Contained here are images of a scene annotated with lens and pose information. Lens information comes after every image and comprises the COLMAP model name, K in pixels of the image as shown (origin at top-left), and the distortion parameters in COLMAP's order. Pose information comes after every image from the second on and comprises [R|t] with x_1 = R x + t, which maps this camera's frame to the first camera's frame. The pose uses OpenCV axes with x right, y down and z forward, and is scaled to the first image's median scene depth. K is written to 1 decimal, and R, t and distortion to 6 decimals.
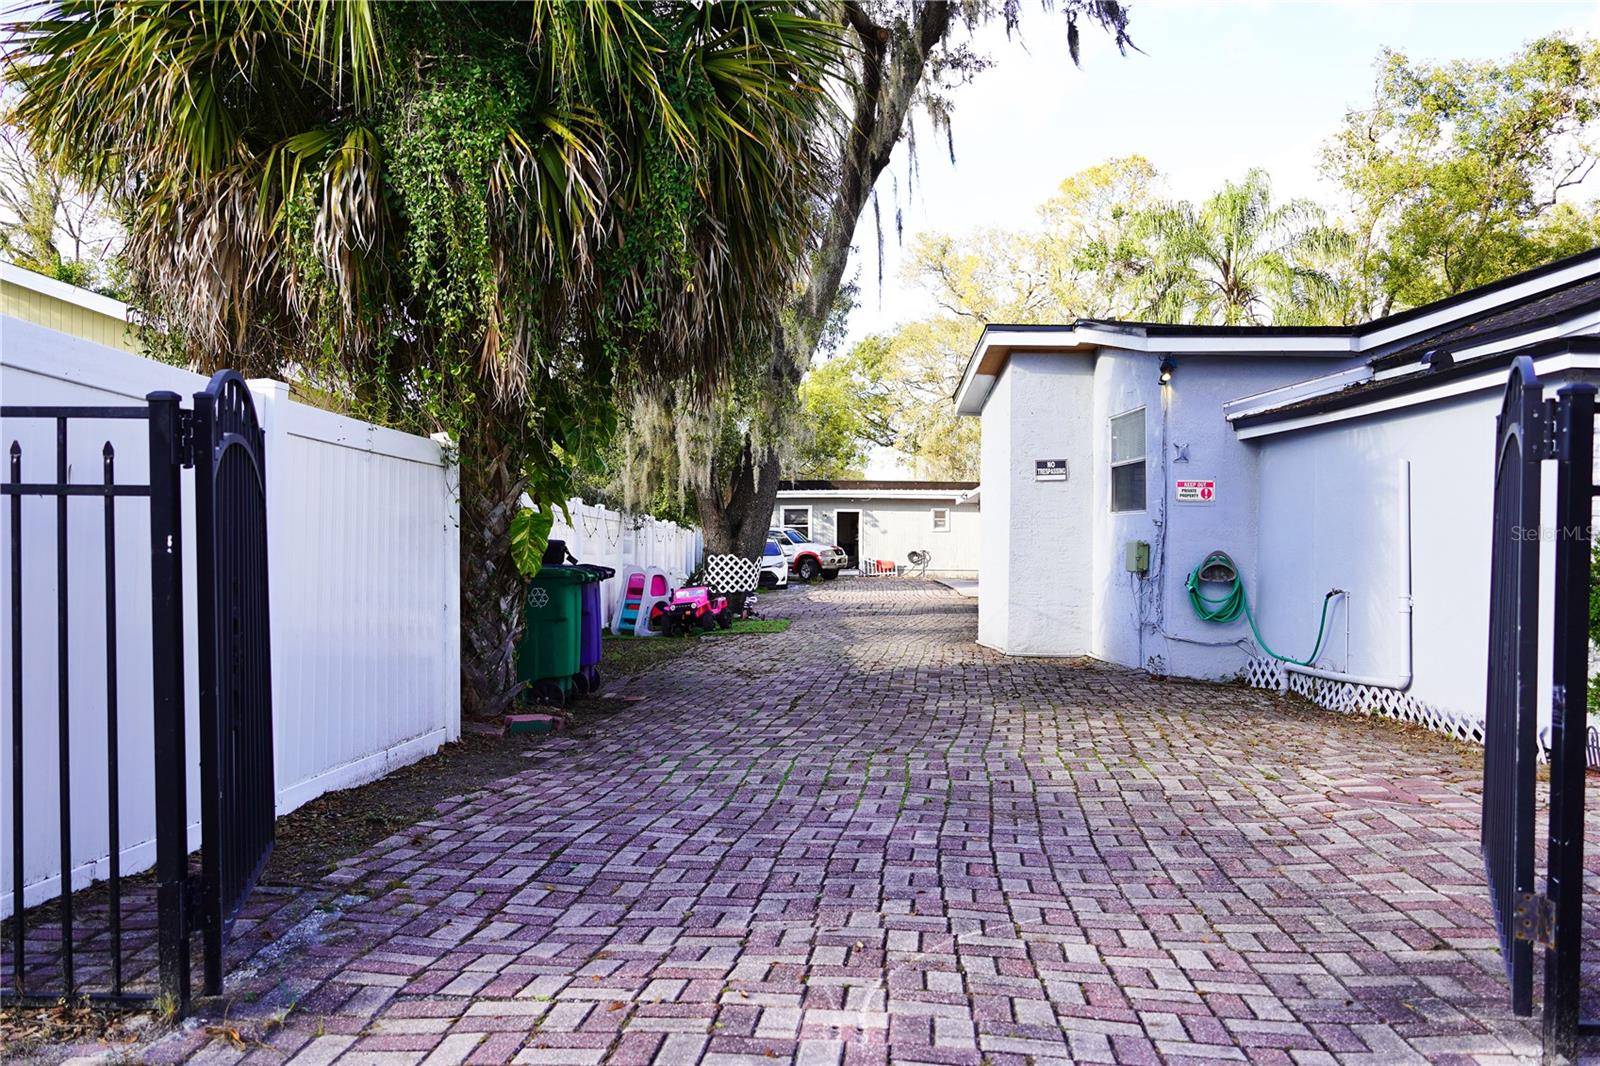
lens RADIAL K [[1372.7, 0, 796.6], [0, 1372.7, 530.9], [0, 0, 1]] dist [-0.012604, 0.026909]
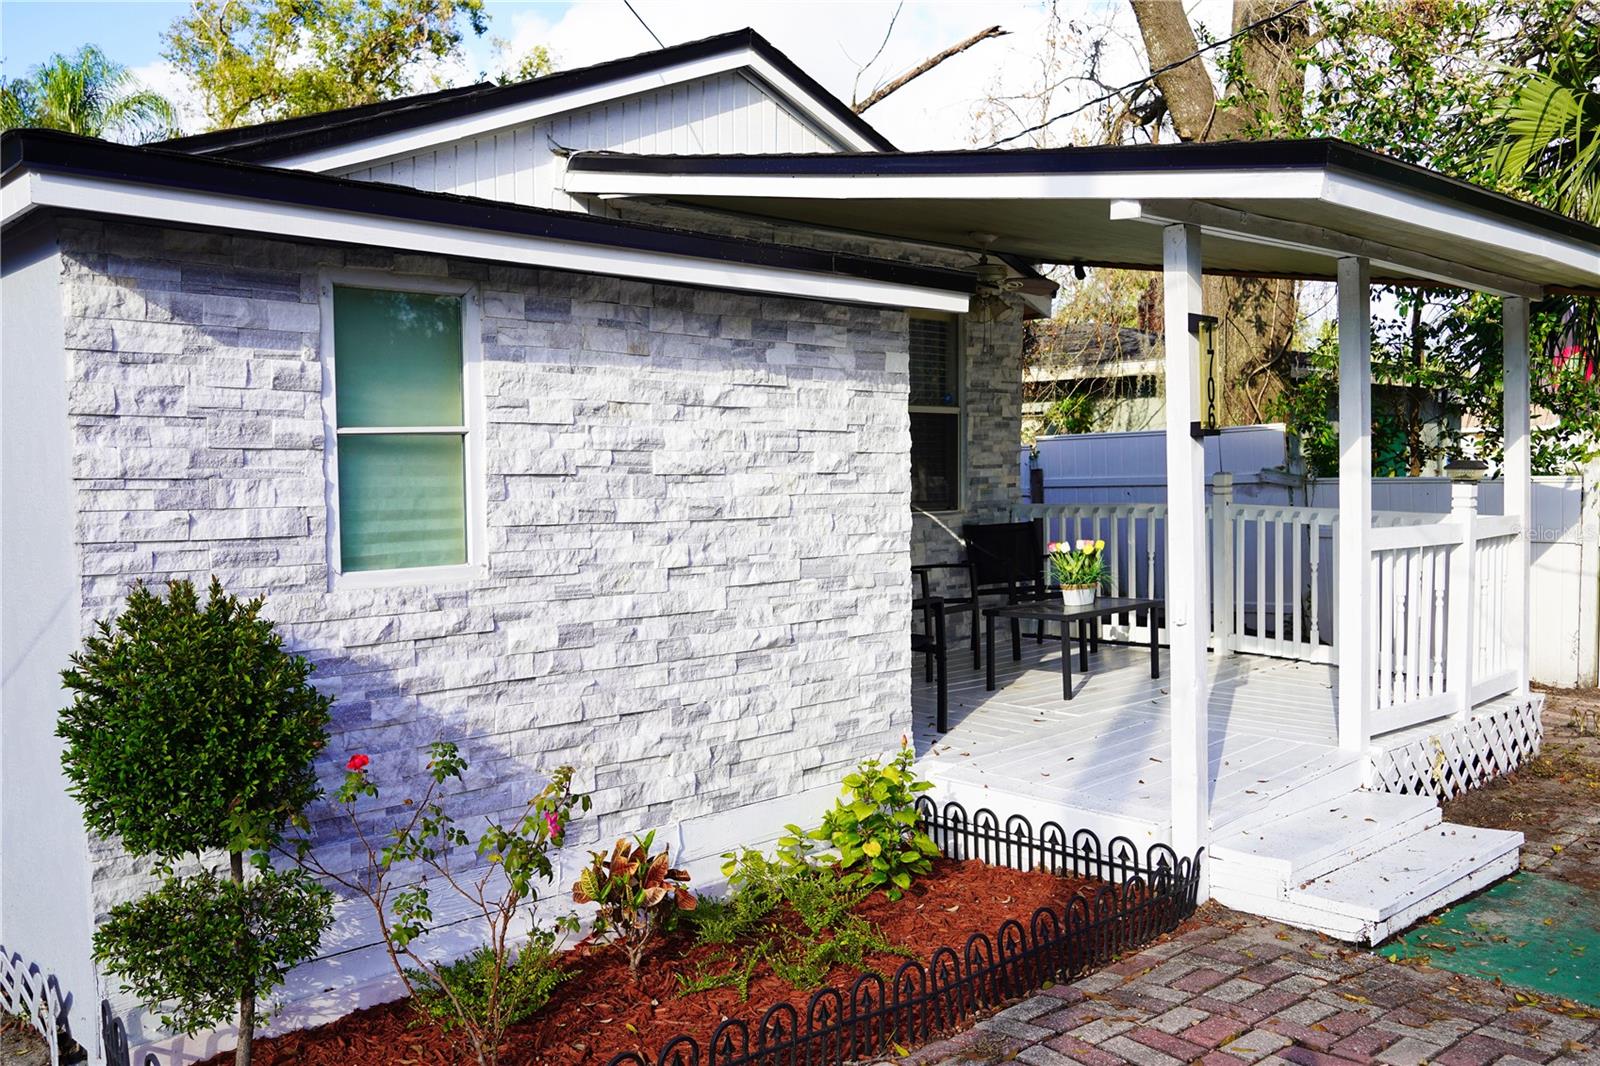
lens RADIAL K [[1372.7, 0, 796.6], [0, 1372.7, 530.9], [0, 0, 1]] dist [-0.012604, 0.026909]
pose [[0.736183, -0.043583, 0.675378, 0.211759], [0.013145, 0.998657, 0.050116, -0.017430], [-0.676655, -0.028016, 0.735767, 0.248279]]
